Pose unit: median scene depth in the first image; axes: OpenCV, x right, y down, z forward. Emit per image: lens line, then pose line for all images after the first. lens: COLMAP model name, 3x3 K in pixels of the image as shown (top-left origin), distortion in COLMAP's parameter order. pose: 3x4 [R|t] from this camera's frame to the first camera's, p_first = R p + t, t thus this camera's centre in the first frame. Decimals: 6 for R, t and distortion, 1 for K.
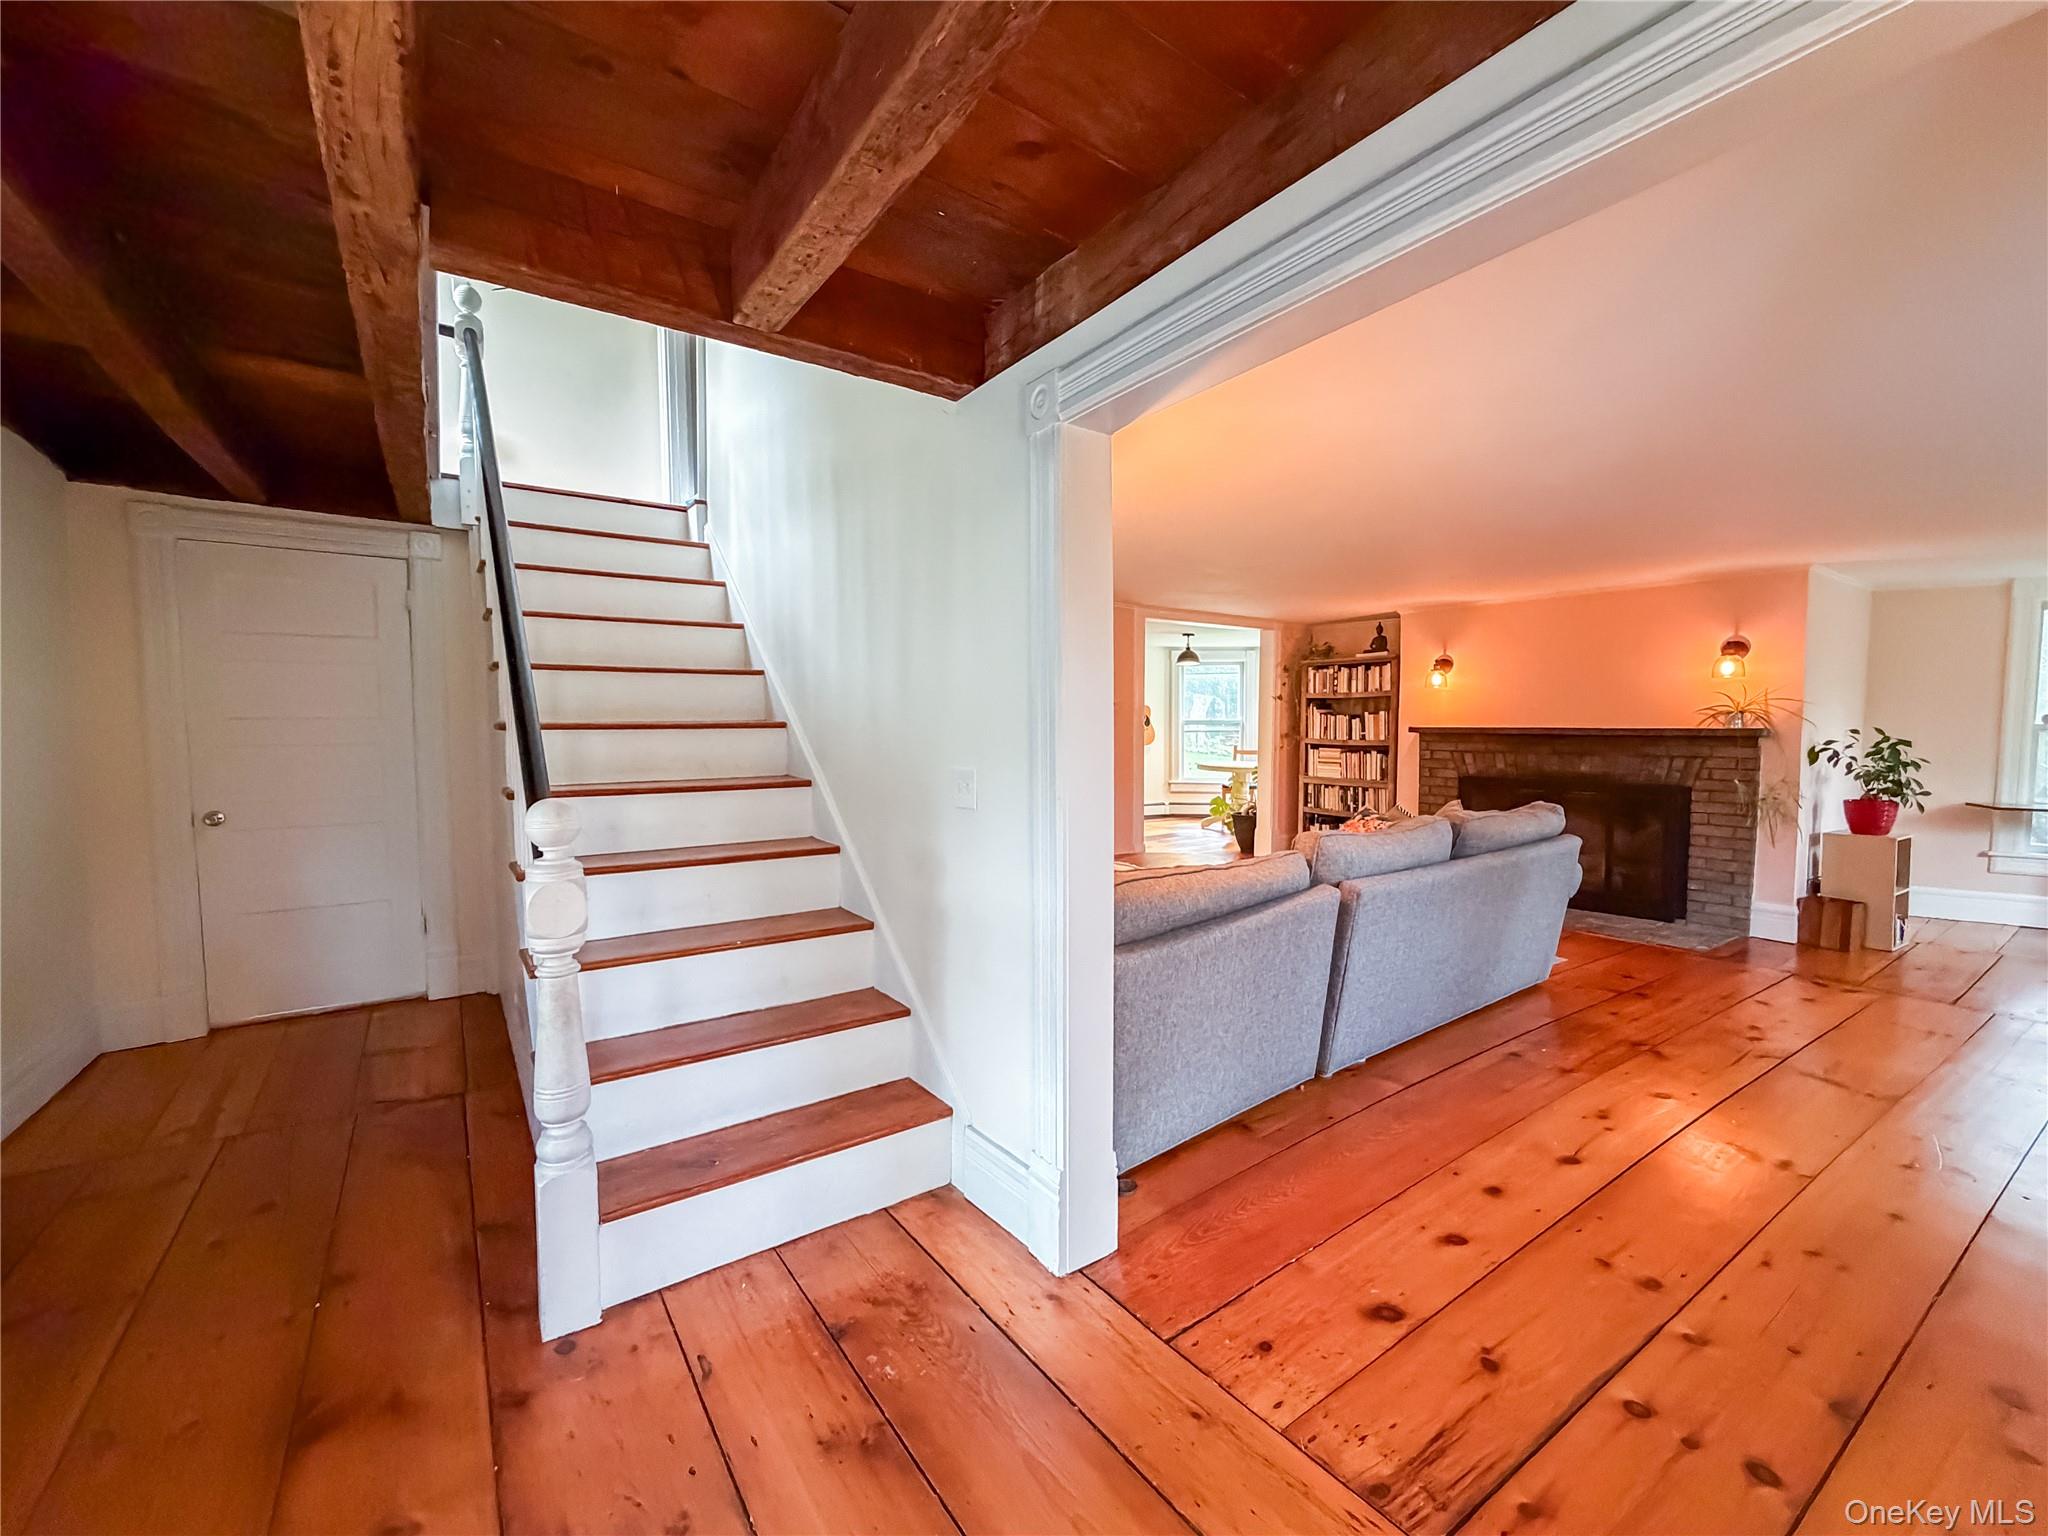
lens RADIAL K [[833.3, 0, 1022.2], [0, 833.3, 768.8], [0, 0, 1]] dist [-0.002488, 0.000132]
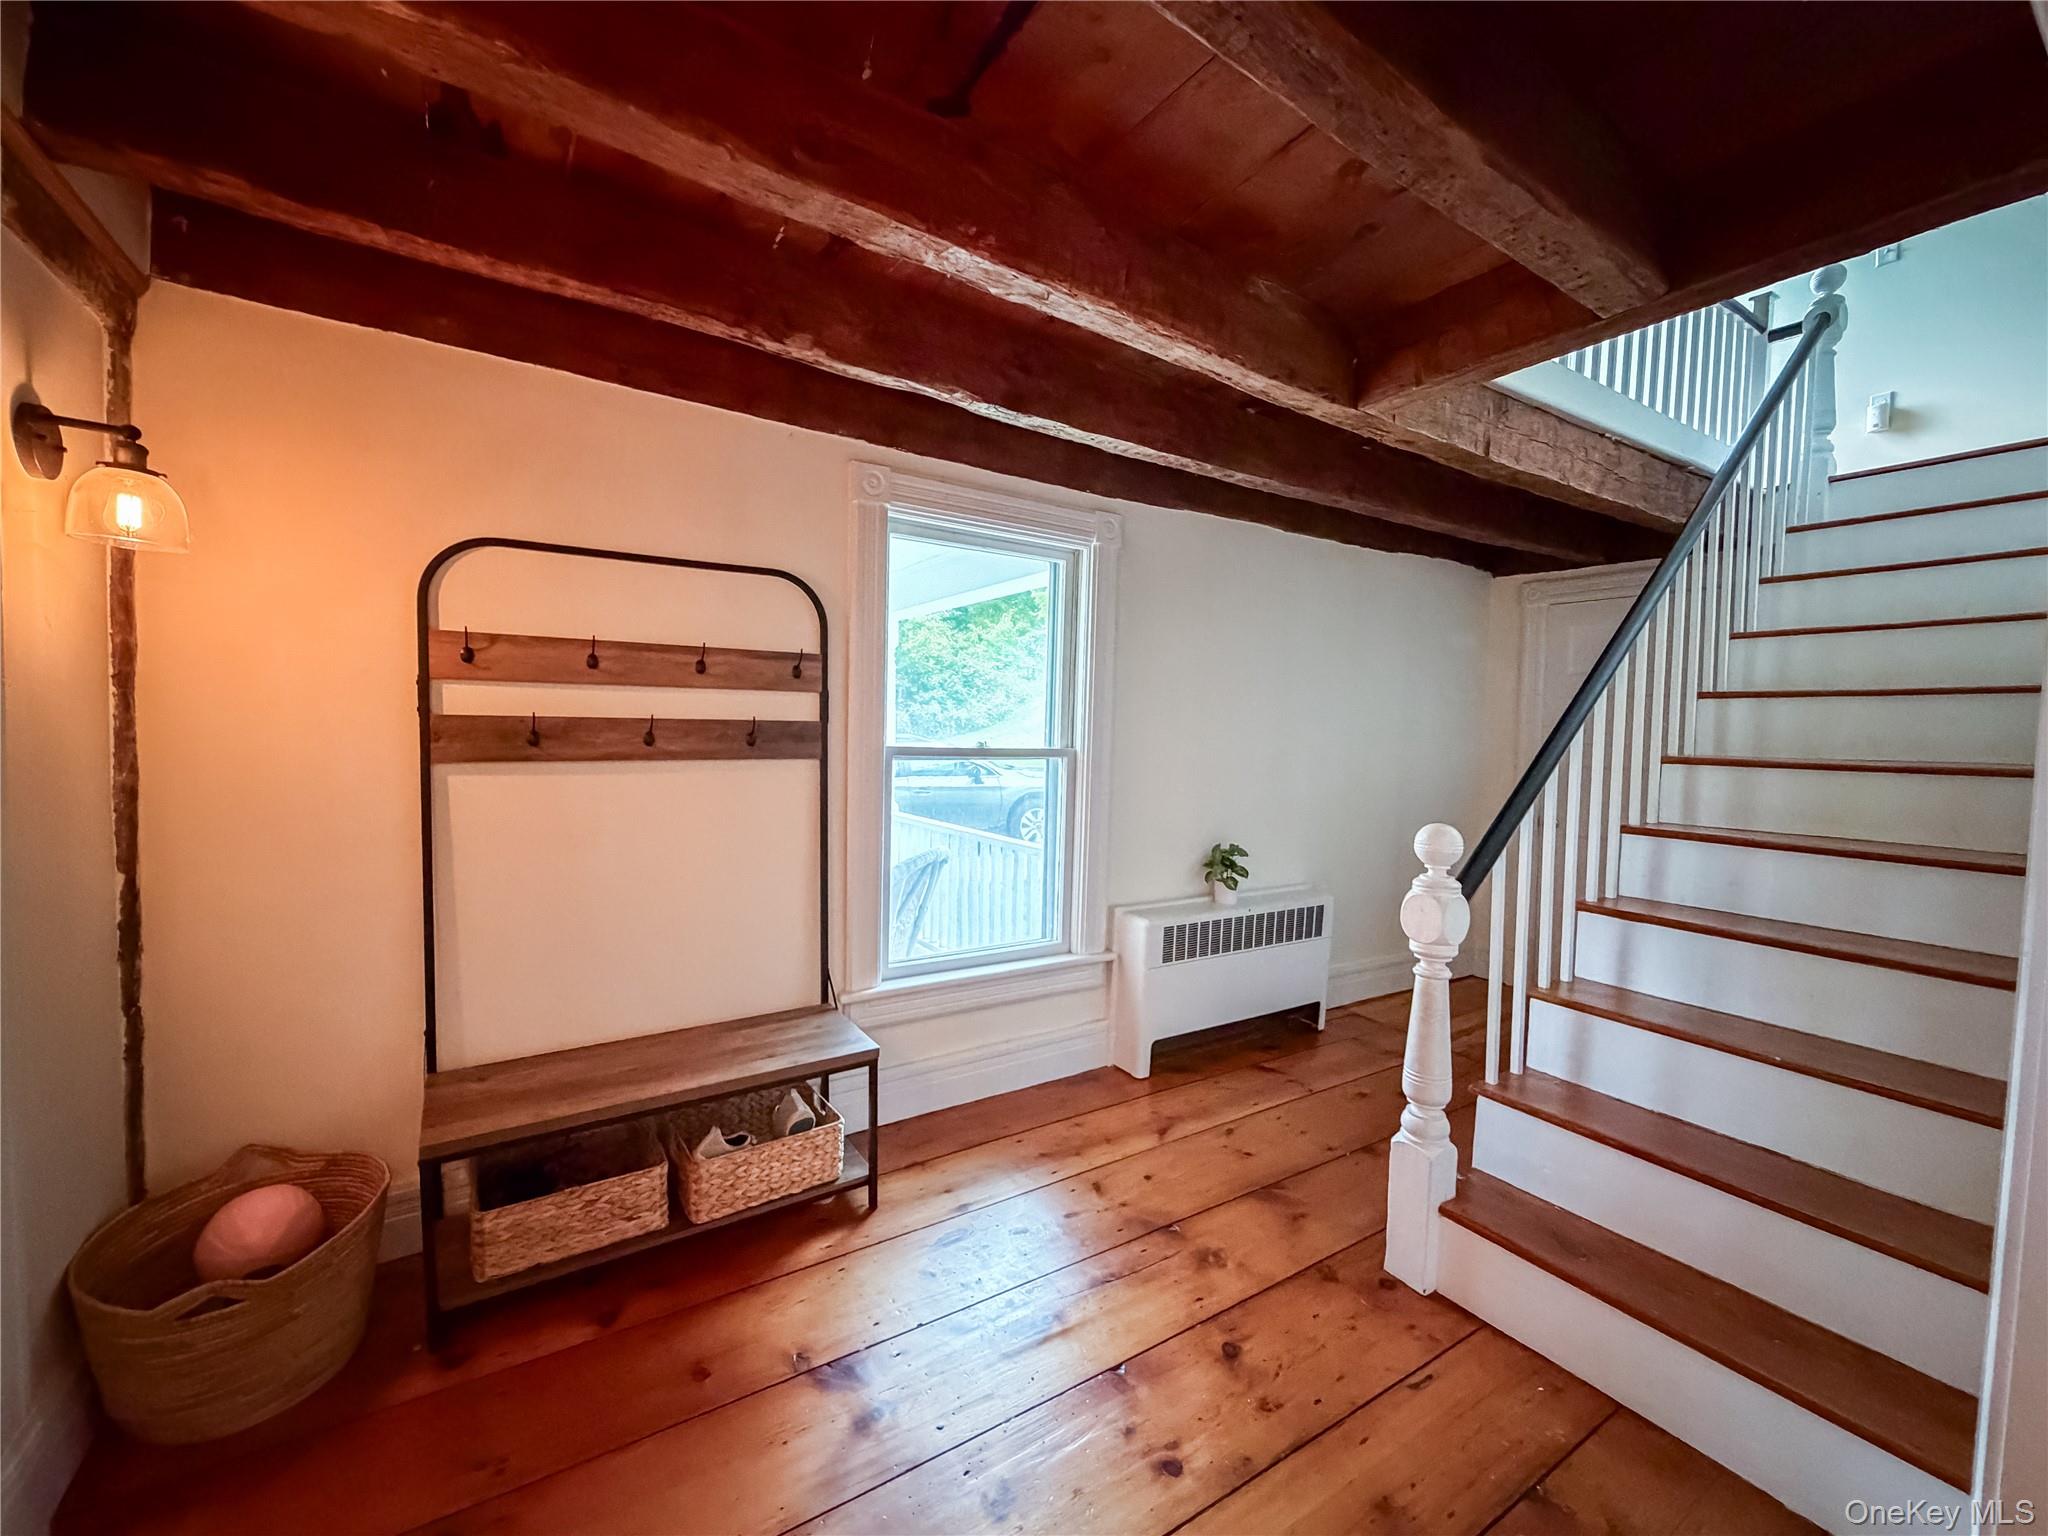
lens RADIAL K [[833.3, 0, 1022.1], [0, 833.3, 768.3], [0, 0, 1]] dist [-0.002488, 0.000132]
pose [[-0.051170, 0.052354, -0.997317, 0.617874], [-0.079035, 0.995281, 0.056302, -0.060063], [0.995558, 0.081703, -0.046791, 0.475429]]
